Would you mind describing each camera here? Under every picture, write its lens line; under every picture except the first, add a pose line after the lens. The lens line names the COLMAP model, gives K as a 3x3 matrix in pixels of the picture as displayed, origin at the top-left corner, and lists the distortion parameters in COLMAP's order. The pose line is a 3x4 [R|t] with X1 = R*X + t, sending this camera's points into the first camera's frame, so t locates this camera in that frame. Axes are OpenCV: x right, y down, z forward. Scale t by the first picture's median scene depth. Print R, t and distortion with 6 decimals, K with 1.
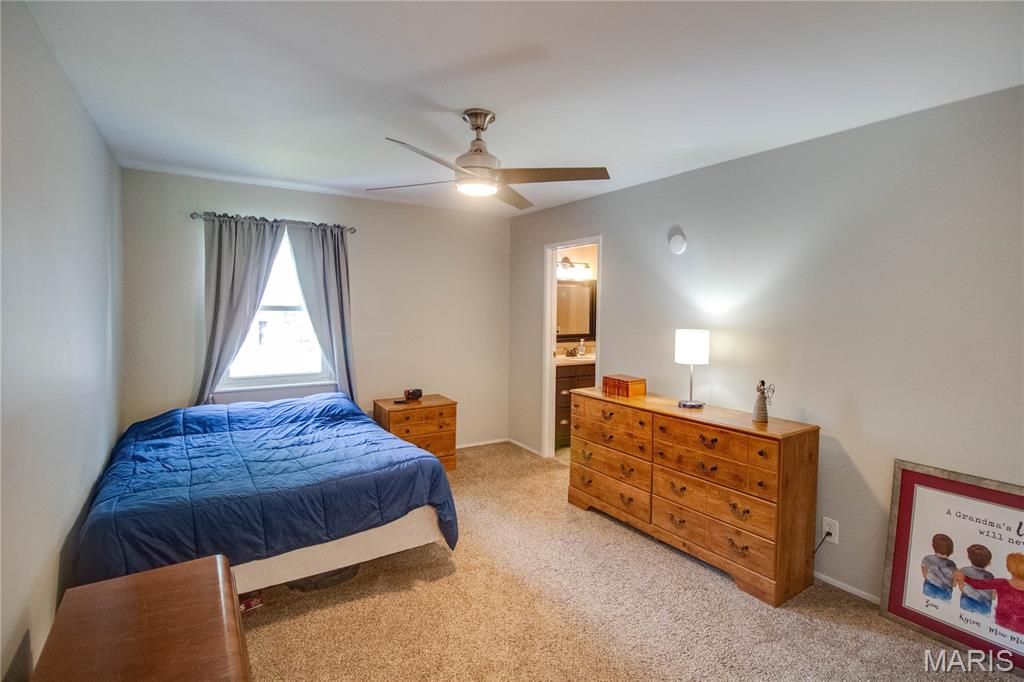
lens RADIAL K [[483.9, 0, 515.2], [0, 483.9, 321.2], [0, 0, 1]] dist [0.001902, -0.009464]
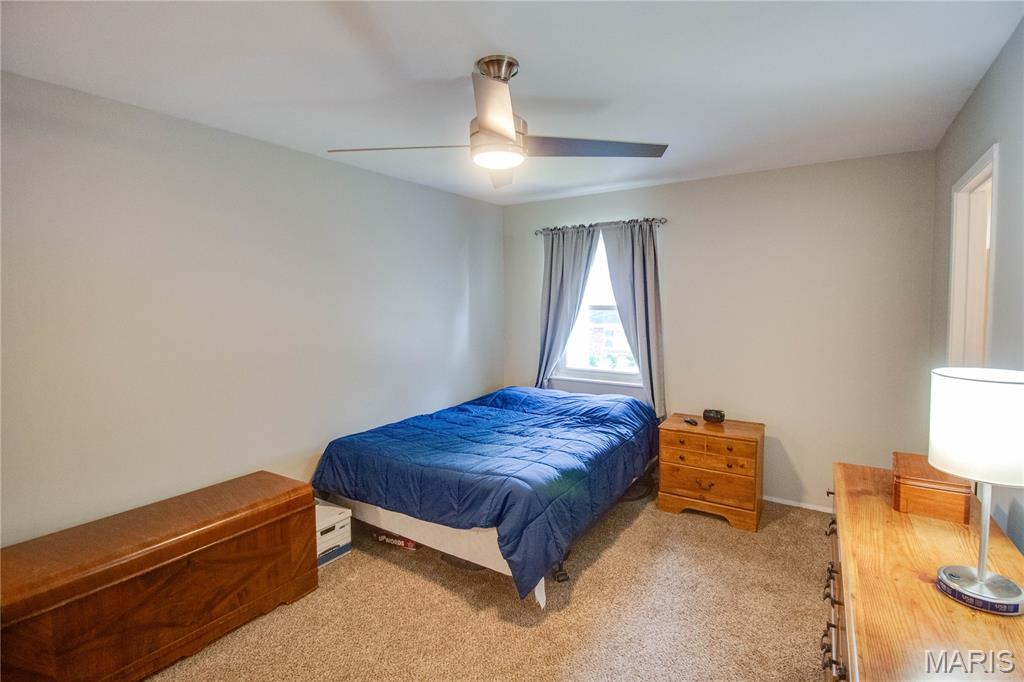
lens RADIAL K [[476.9, 0, 540.9], [0, 476.9, 325.7], [0, 0, 1]] dist [-0.001430, -0.000462]
pose [[0.427934, 0.031815, -0.903250, 0.419812], [-0.019381, 0.999473, 0.026022, -0.013211], [0.903602, 0.006370, 0.428326, 0.463291]]
